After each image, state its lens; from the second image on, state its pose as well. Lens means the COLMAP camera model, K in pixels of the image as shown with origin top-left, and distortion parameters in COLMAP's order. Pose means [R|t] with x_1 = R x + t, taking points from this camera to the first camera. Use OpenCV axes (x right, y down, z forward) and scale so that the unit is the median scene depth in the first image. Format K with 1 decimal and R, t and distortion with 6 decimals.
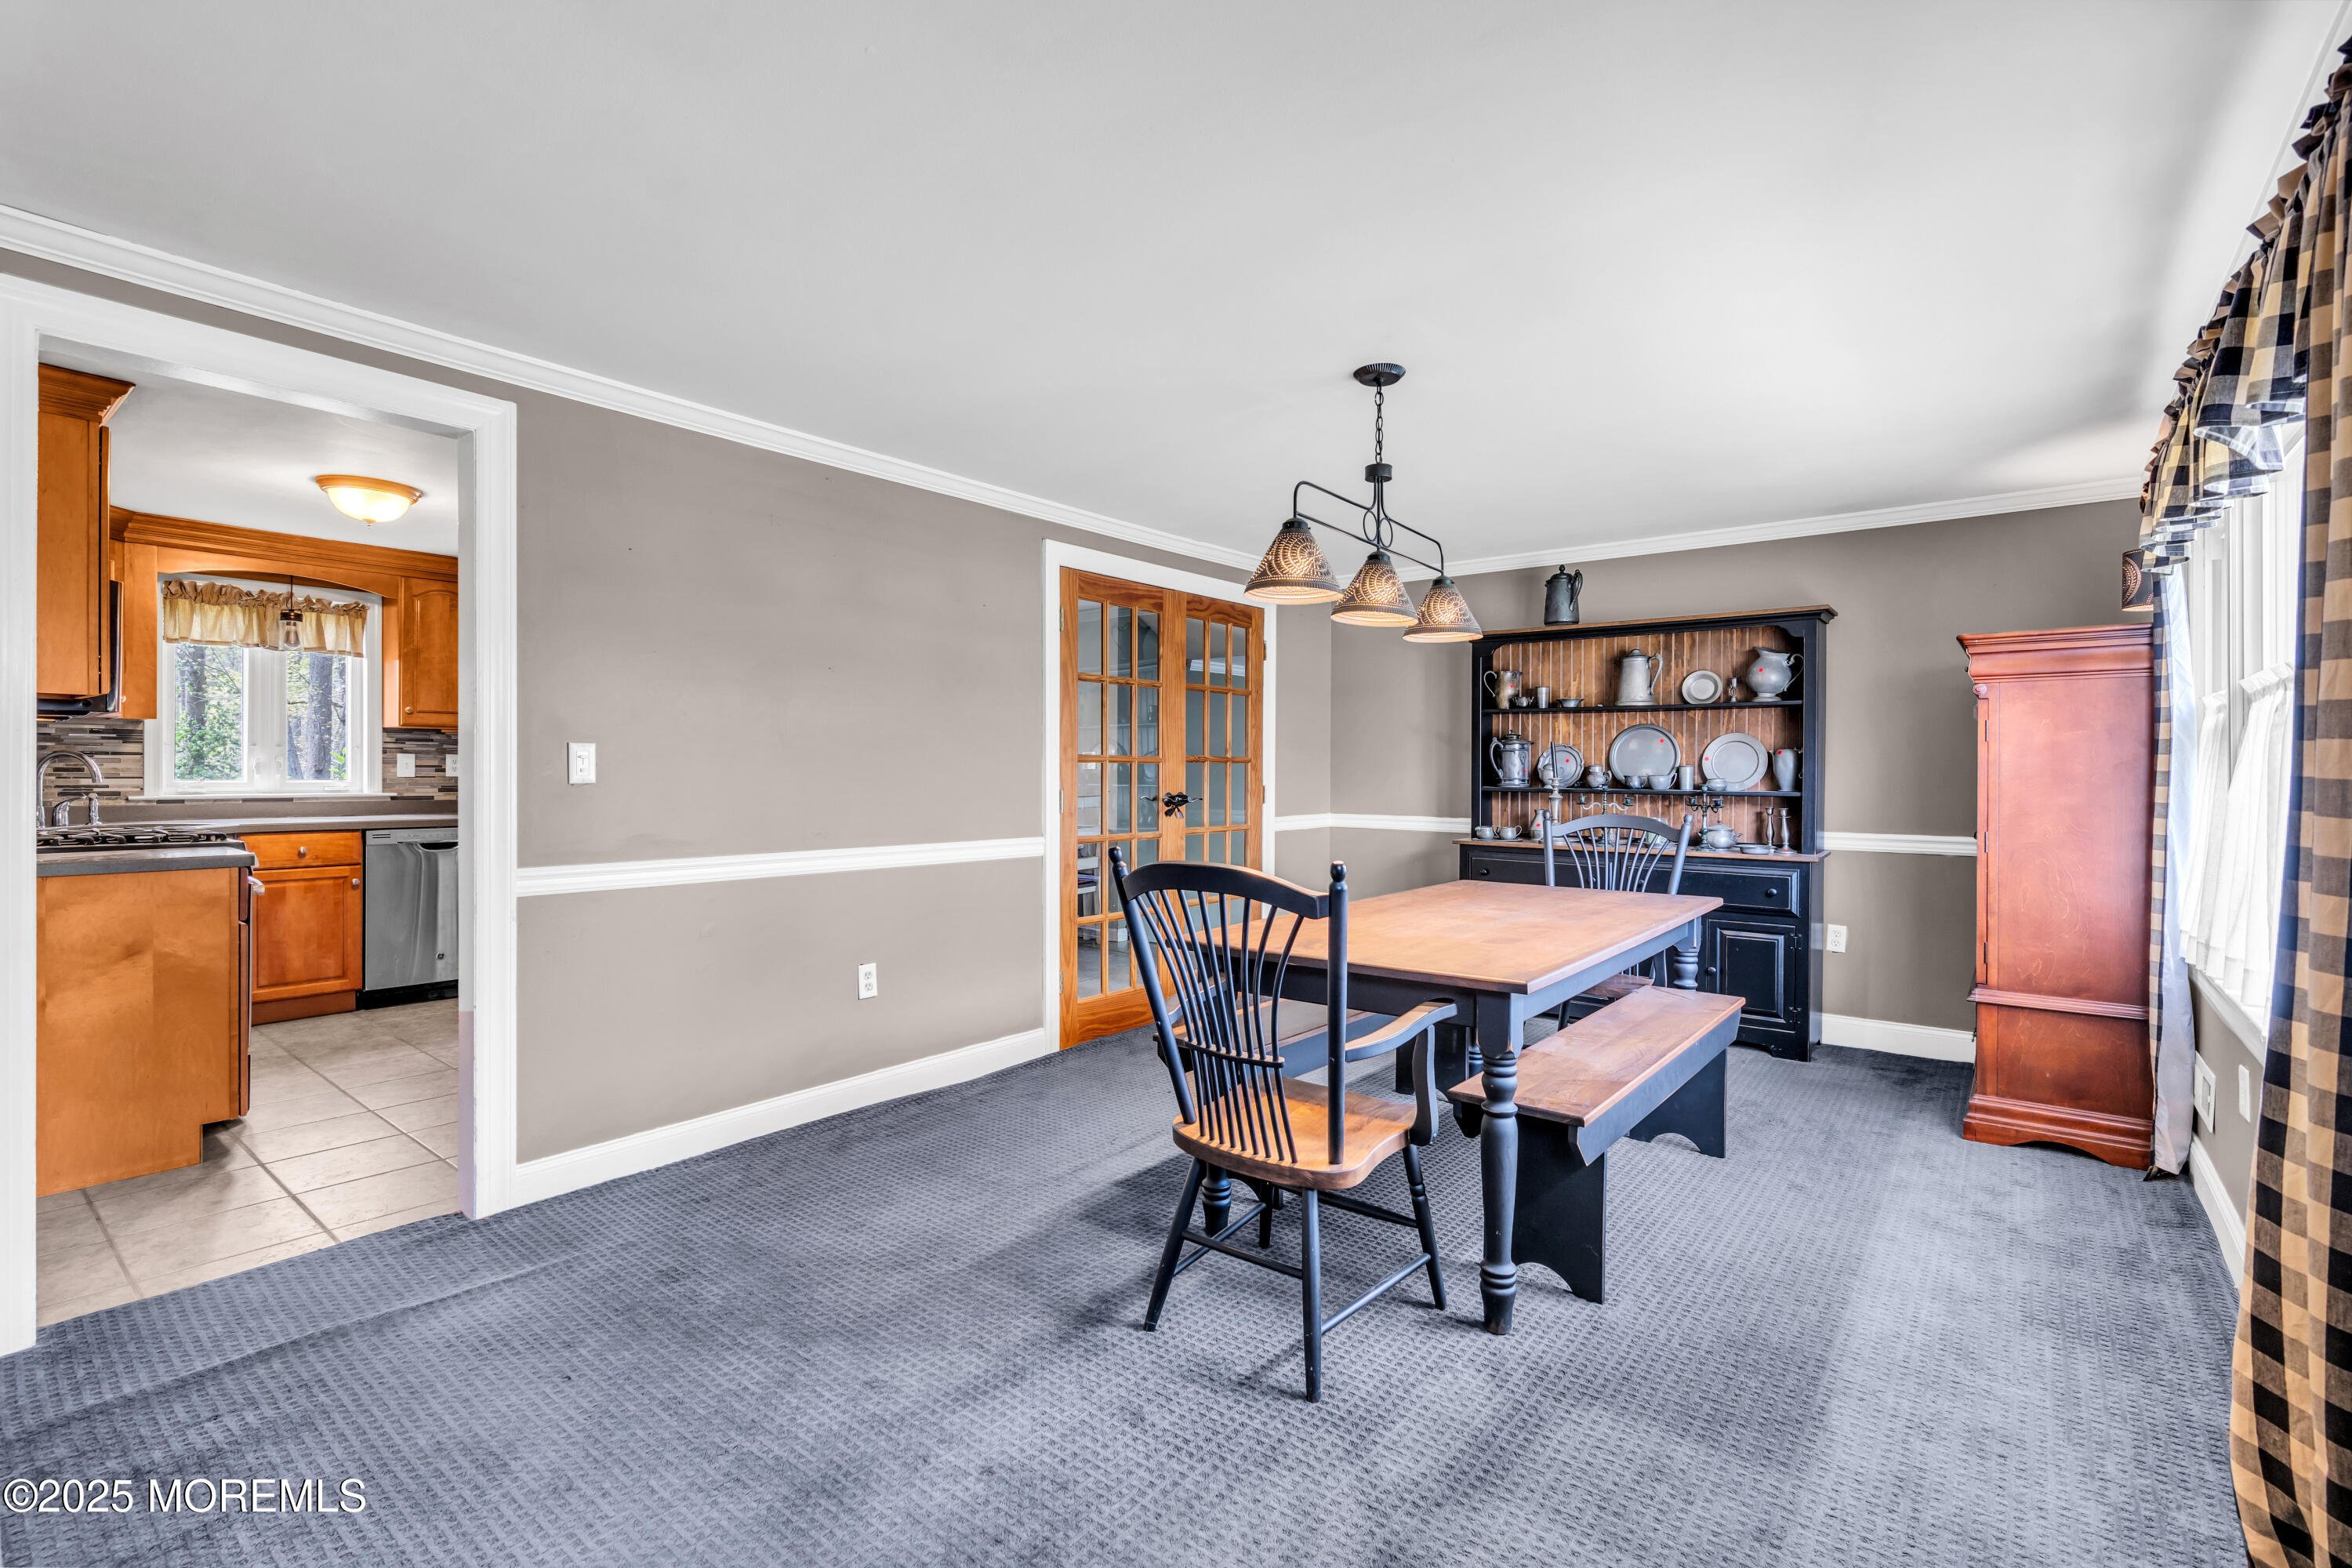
lens RADIAL K [[1056.2, 0, 1182.3], [0, 1056.2, 785.7], [0, 0, 1]] dist [-0.009191, 0.000201]
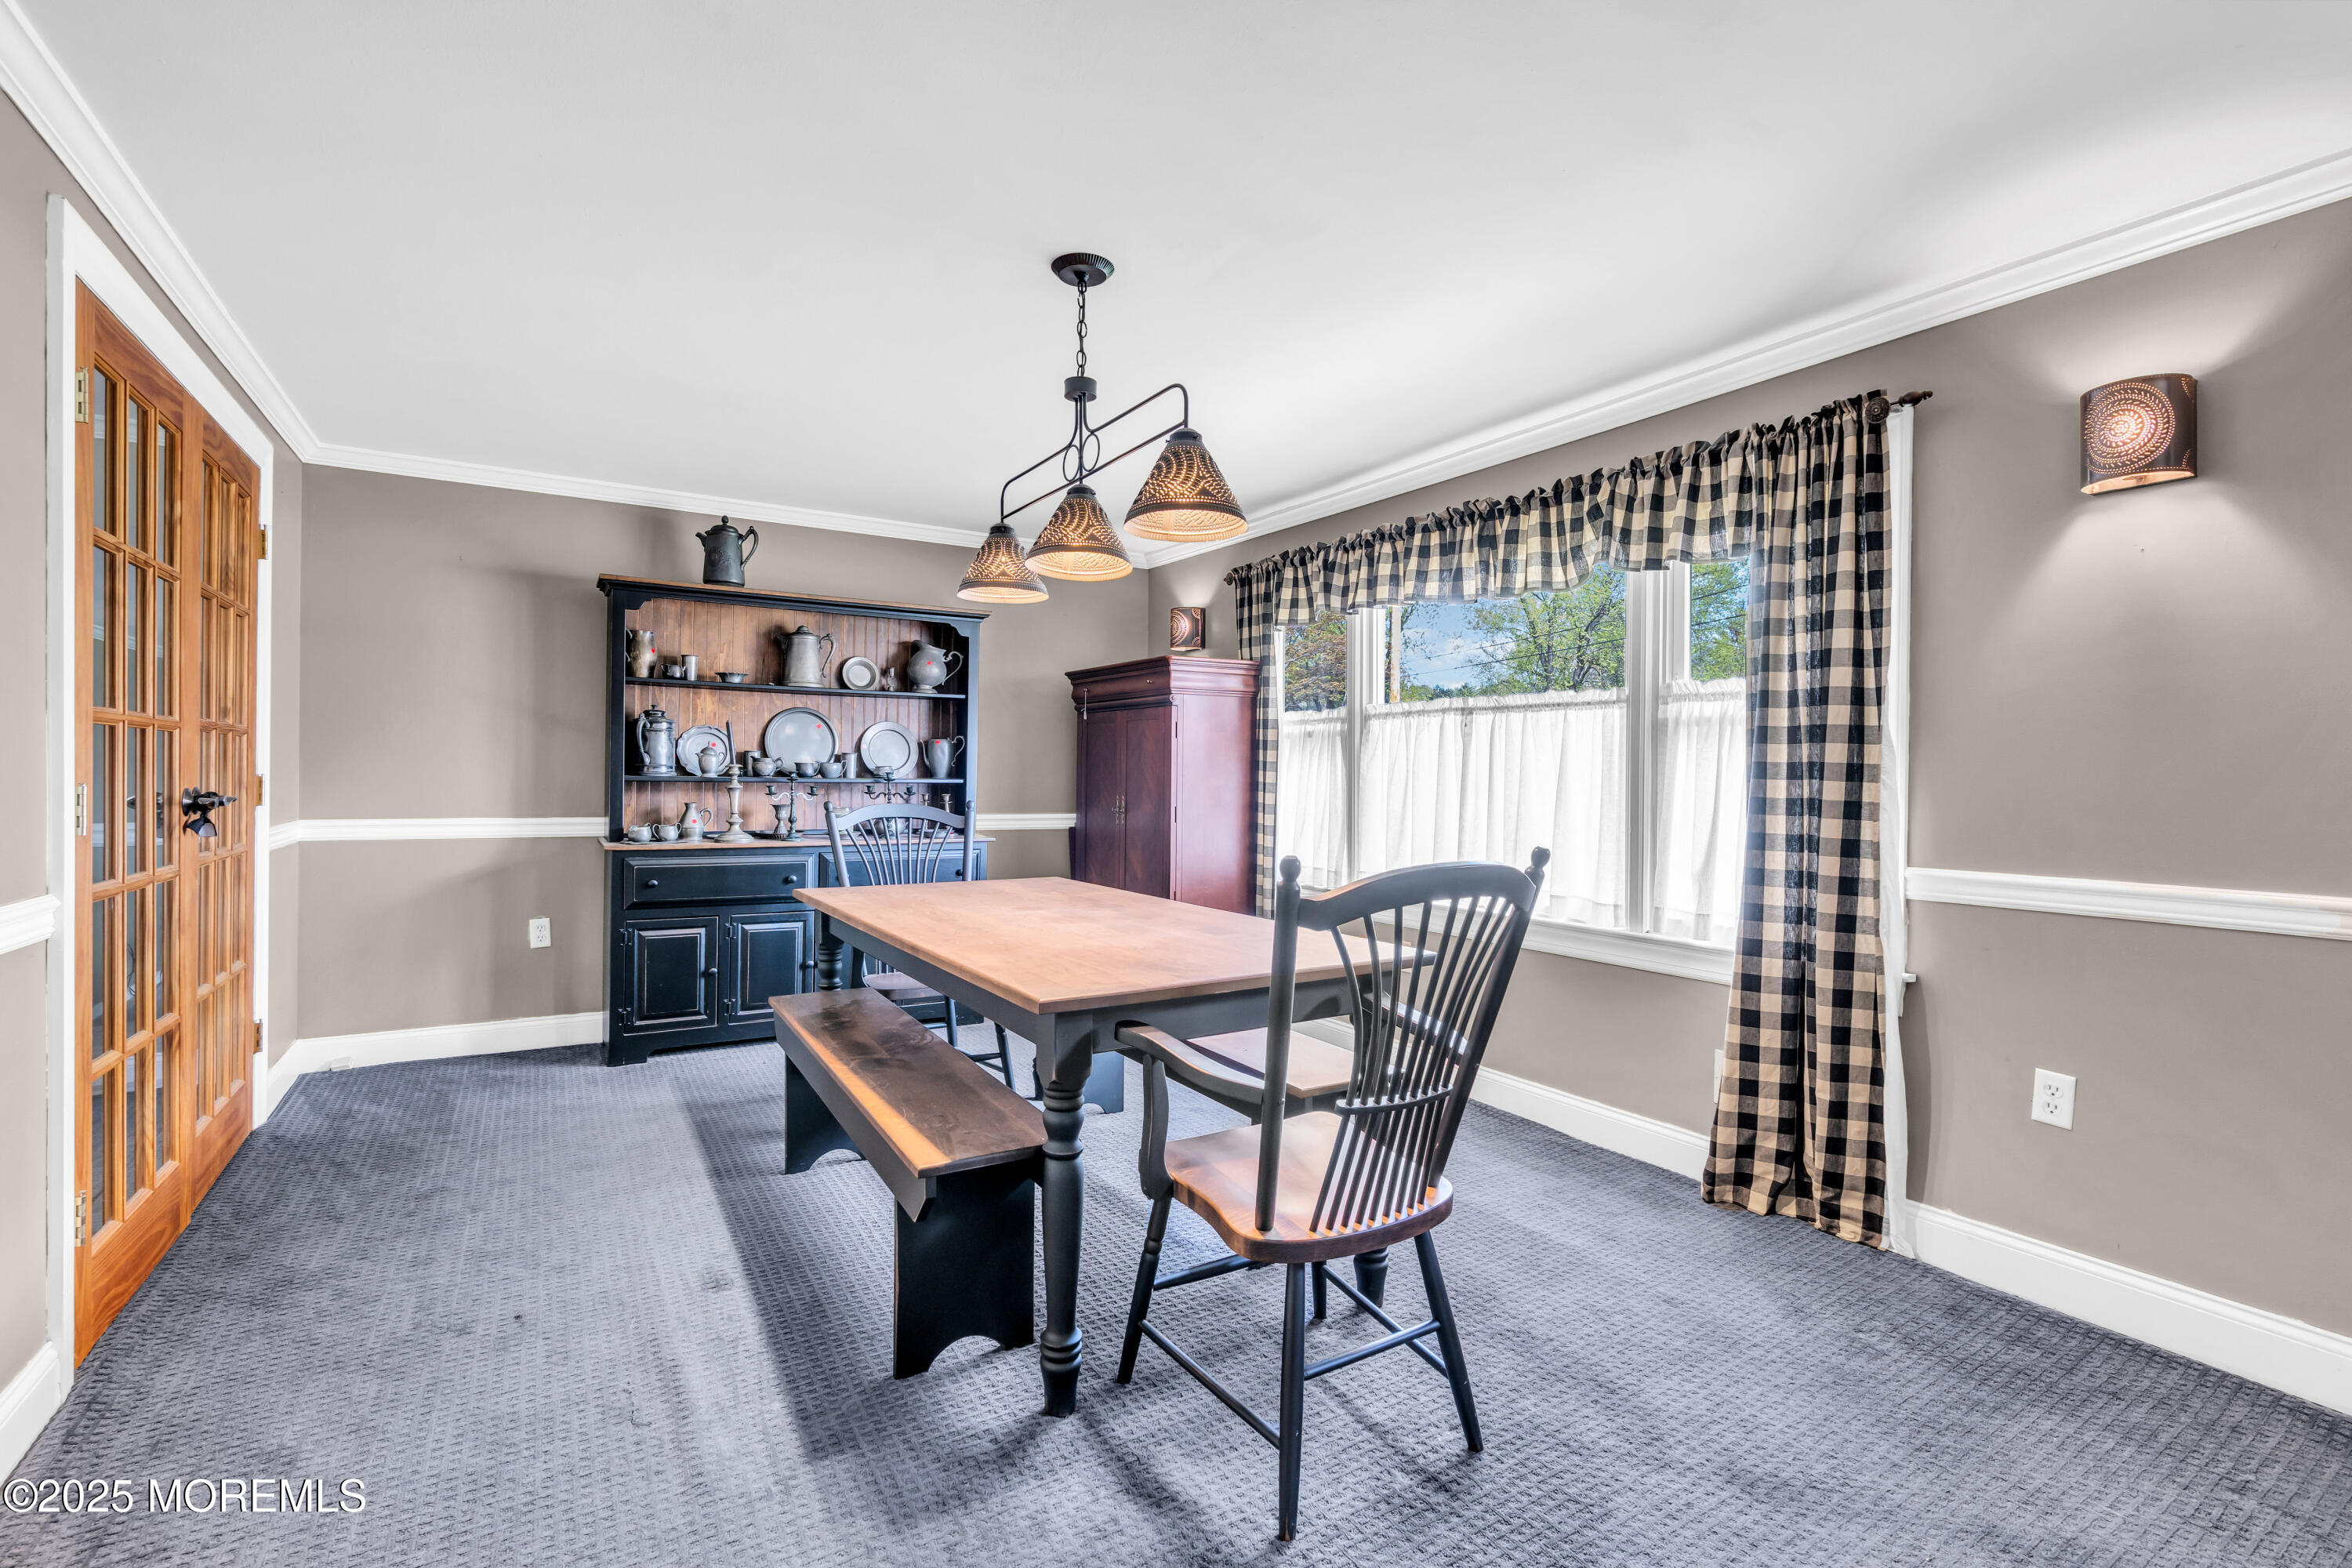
lens RADIAL K [[1056.2, 0, 1180.3], [0, 1056.2, 770.7], [0, 0, 1]] dist [-0.009191, 0.000201]
pose [[0.339469, 0.001932, 0.940615, -0.328881], [0.004159, 0.999985, -0.003555, 0.002092], [-0.940608, 0.005119, 0.339456, 0.375085]]
